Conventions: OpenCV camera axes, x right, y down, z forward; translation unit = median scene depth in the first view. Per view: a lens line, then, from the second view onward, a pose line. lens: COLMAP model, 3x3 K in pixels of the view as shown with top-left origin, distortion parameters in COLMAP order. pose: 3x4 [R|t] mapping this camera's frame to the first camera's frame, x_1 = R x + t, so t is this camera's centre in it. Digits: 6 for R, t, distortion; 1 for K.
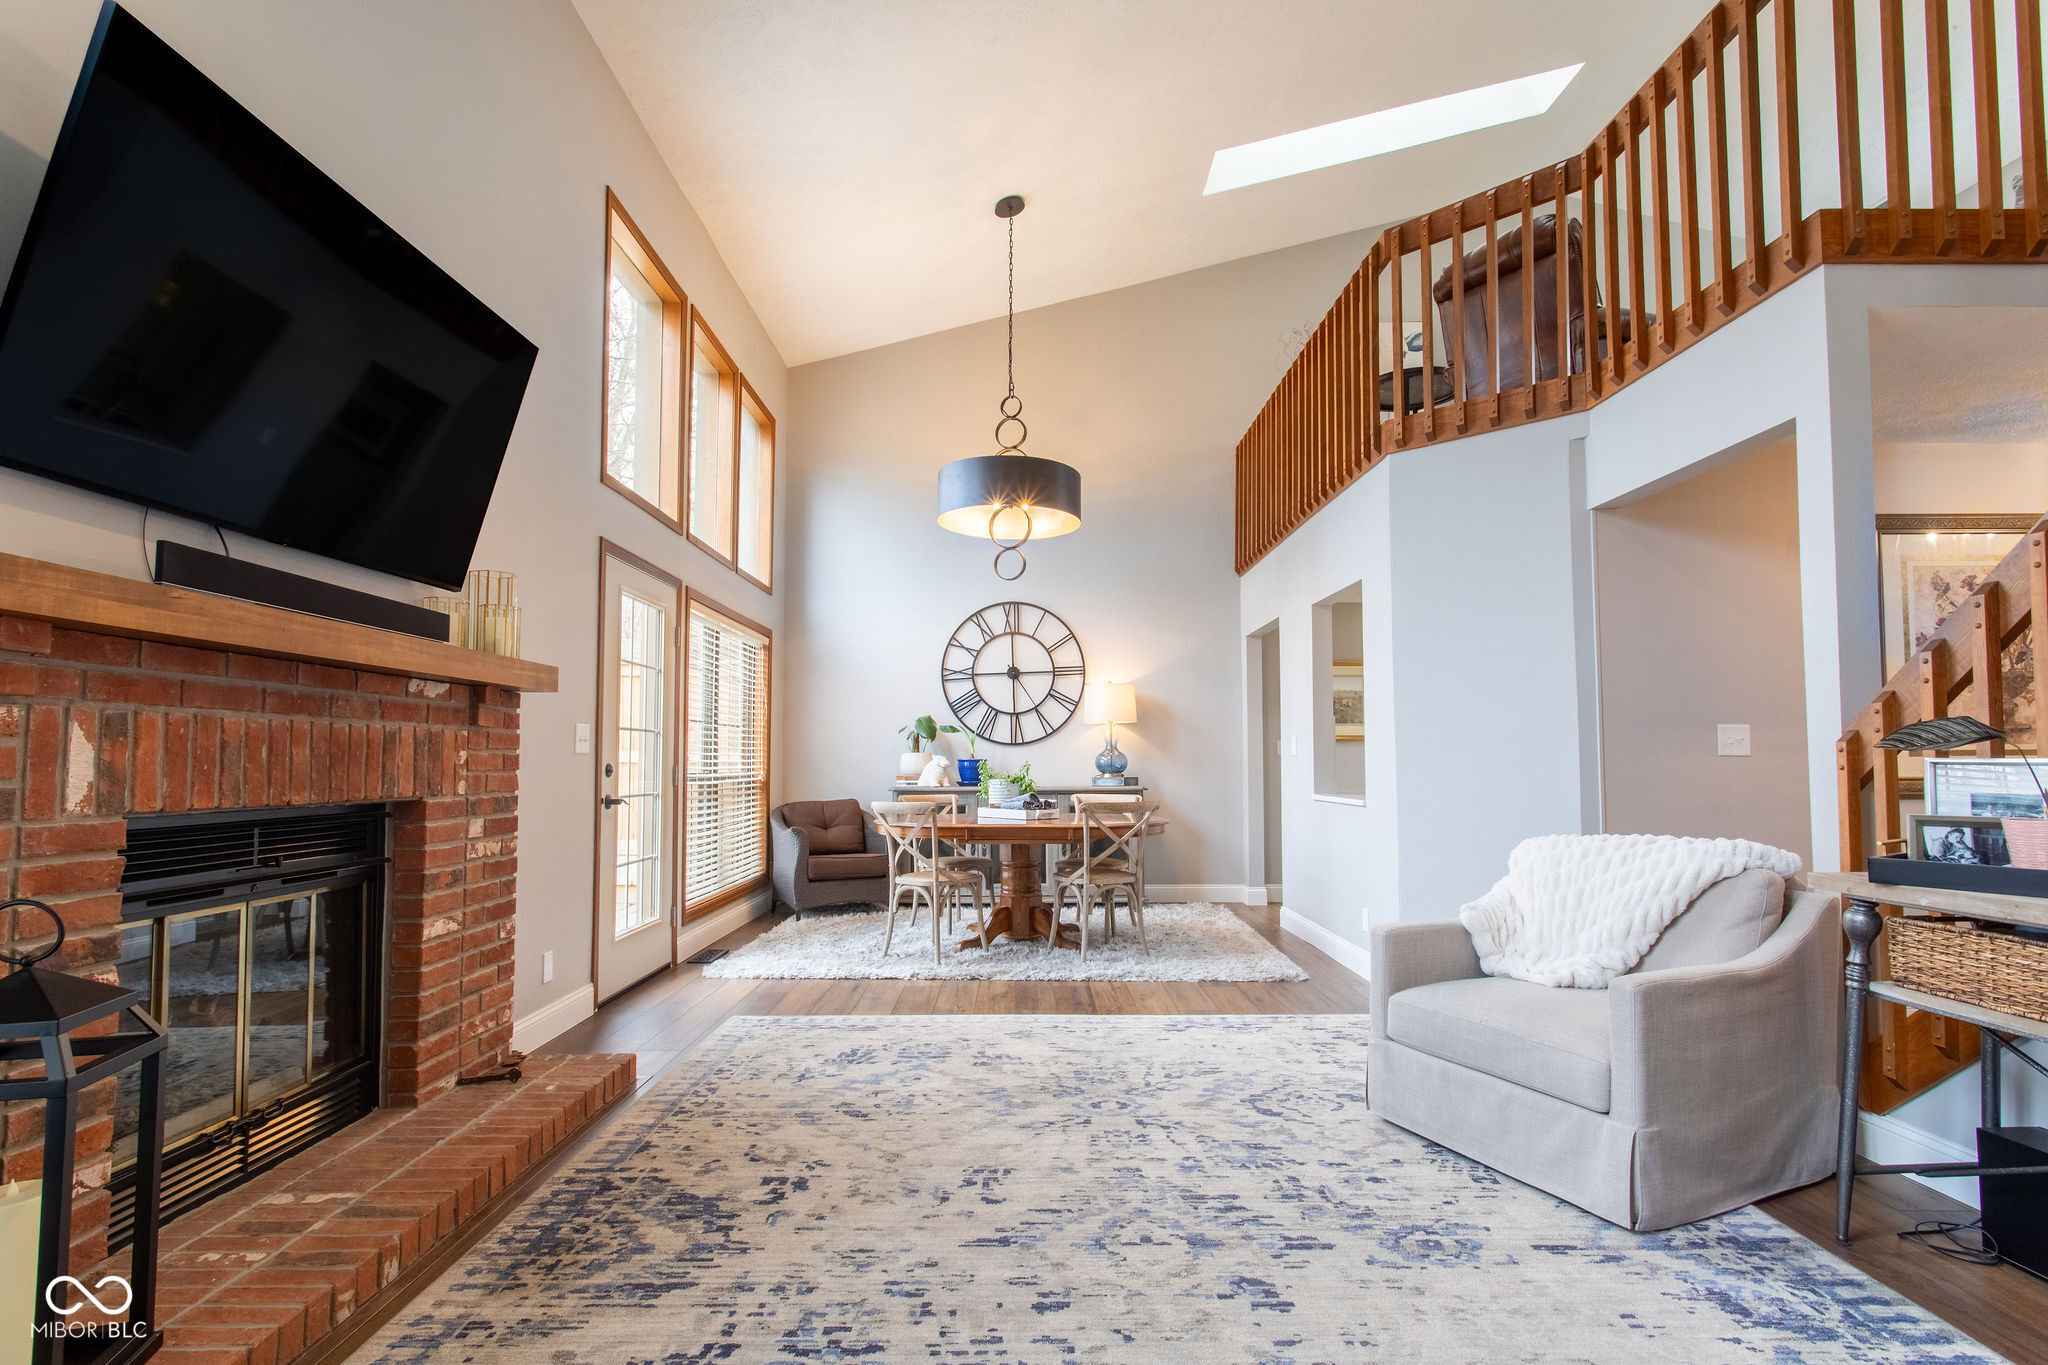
lens RADIAL K [[970.4, 0, 1018.0], [0, 970.4, 712.8], [0, 0, 1]] dist [-0.001510, 0.001158]
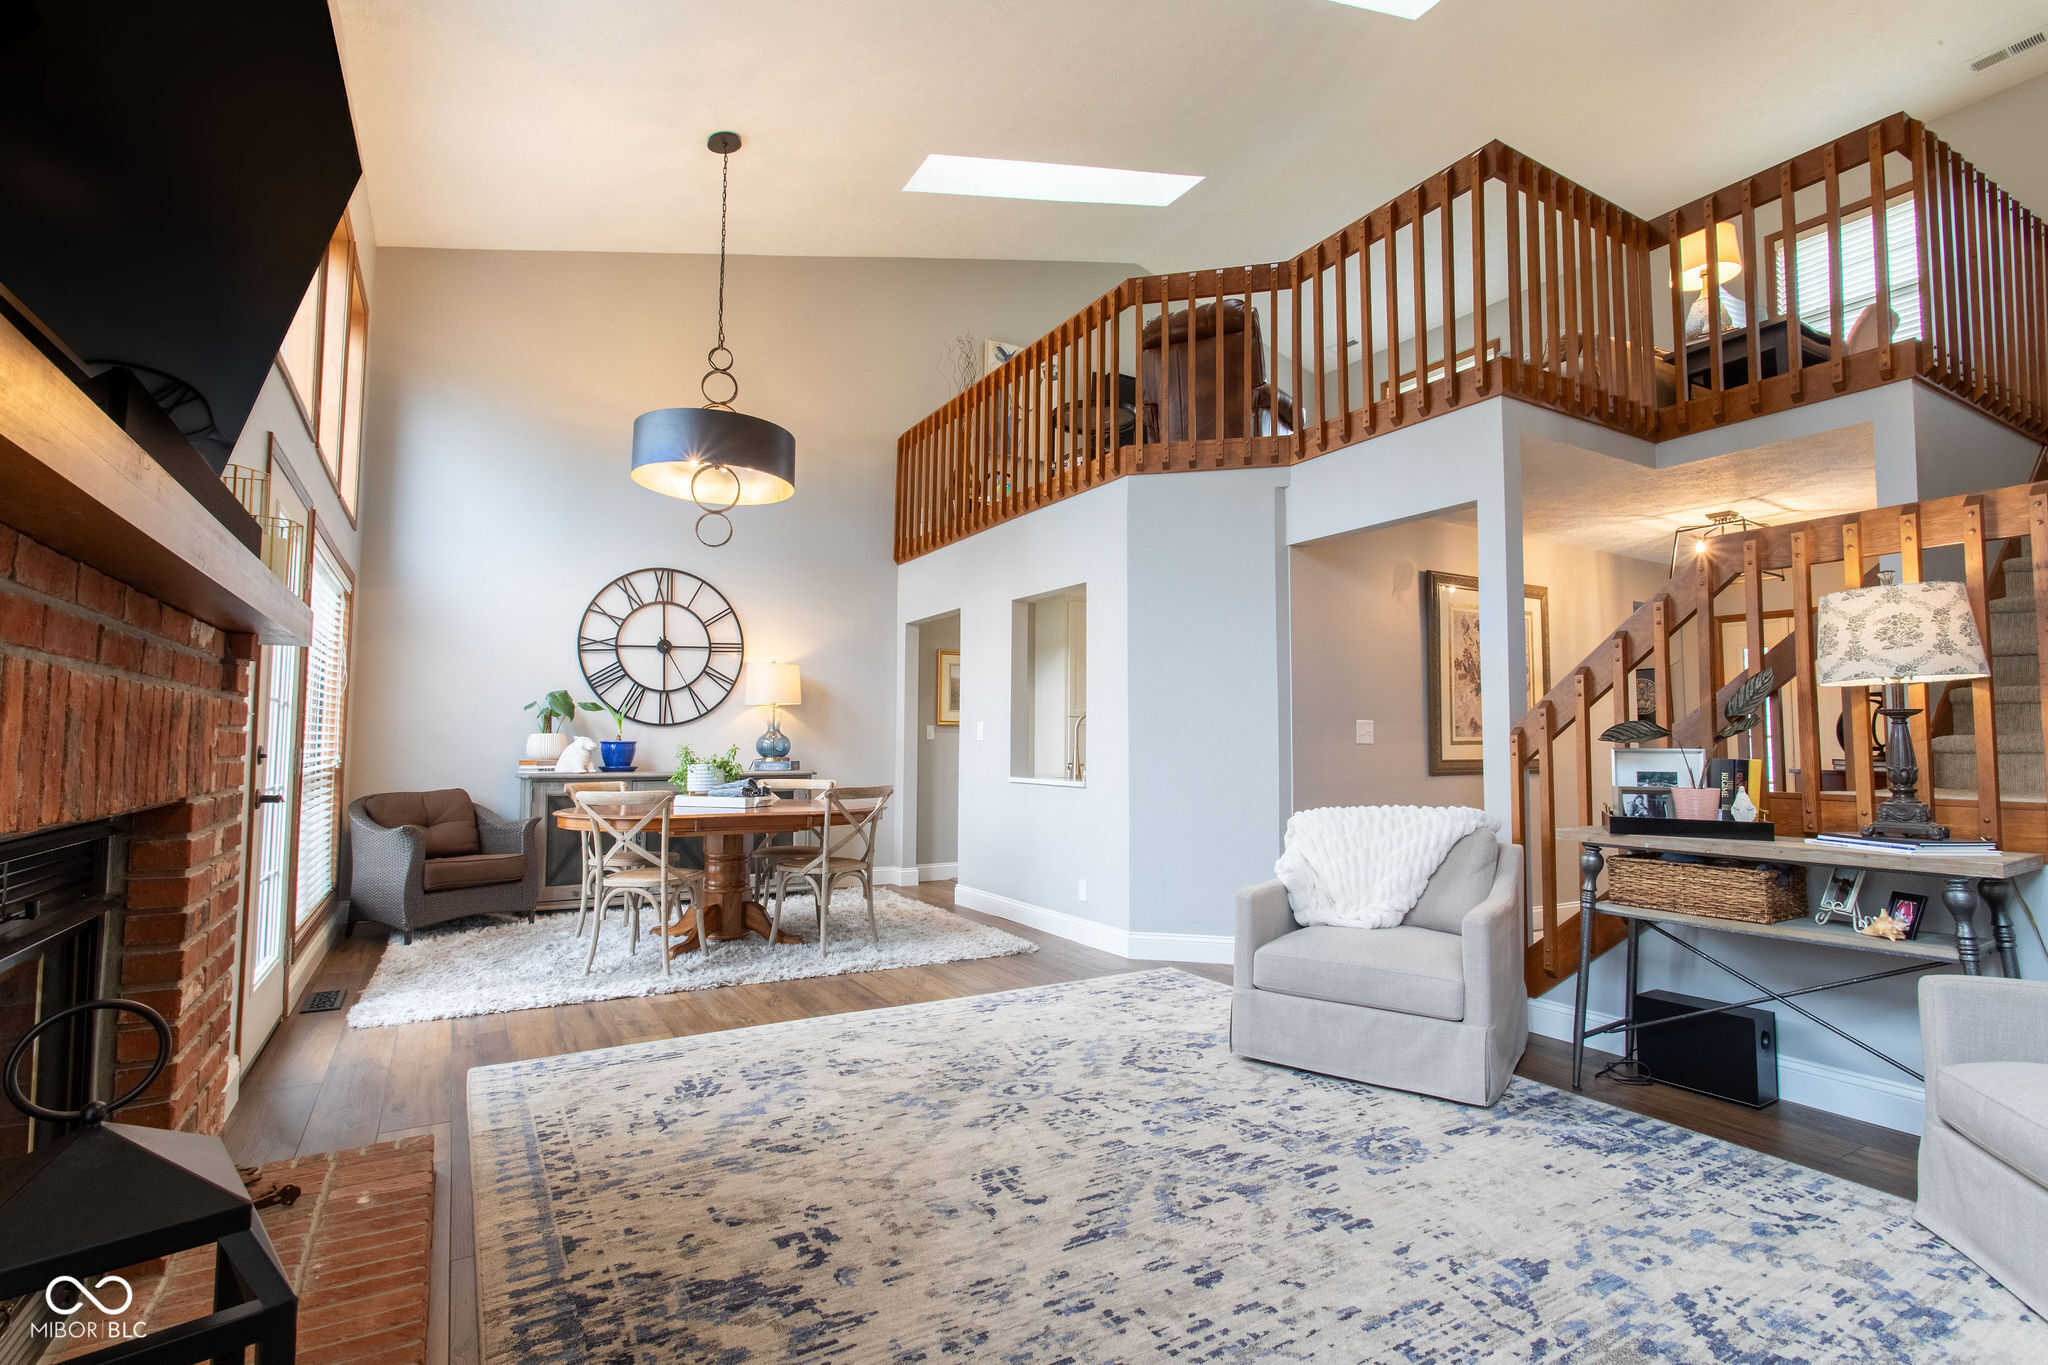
lens RADIAL K [[966.3, 0, 1018.2], [0, 966.3, 683.0], [0, 0, 1]] dist [-0.000807, 0.000952]
pose [[0.863077, 0.037129, 0.503707, -0.422062], [-0.030584, 0.999306, -0.021256, 0.005142], [-0.504146, 0.002940, 0.863613, 0.133585]]
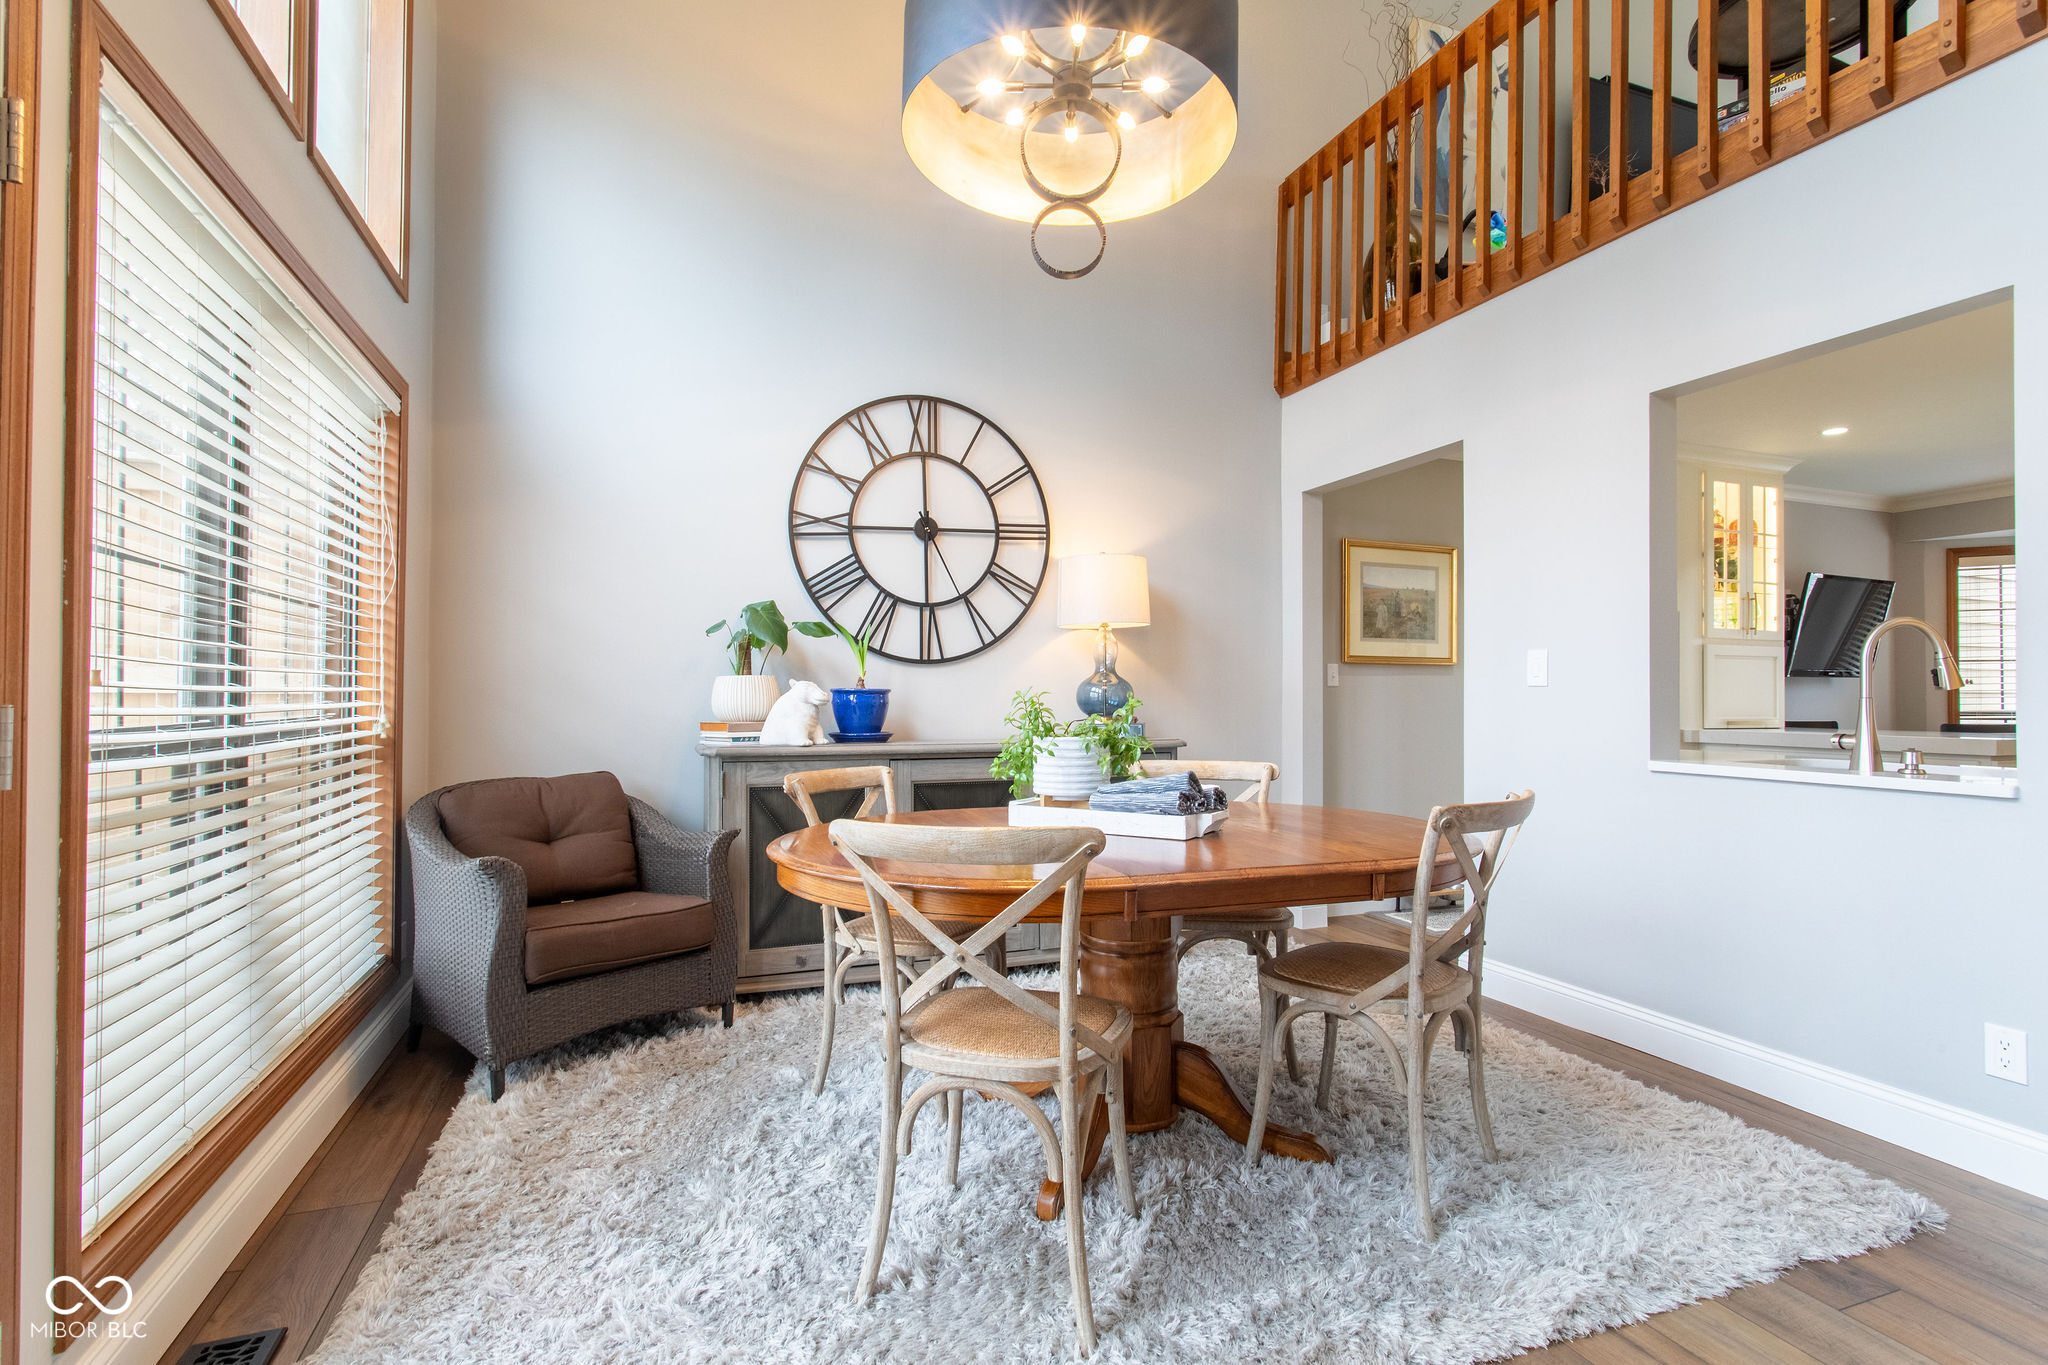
lens RADIAL K [[964.6, 0, 1024.0], [0, 964.6, 682.5], [0, 0, 1]] dist [-0.004205, 0.000319]
pose [[0.933554, 0.008465, 0.358336, -0.352093], [-0.021967, 0.999193, 0.033626, 0.059693], [-0.357762, -0.039263, 0.932987, 1.175394]]
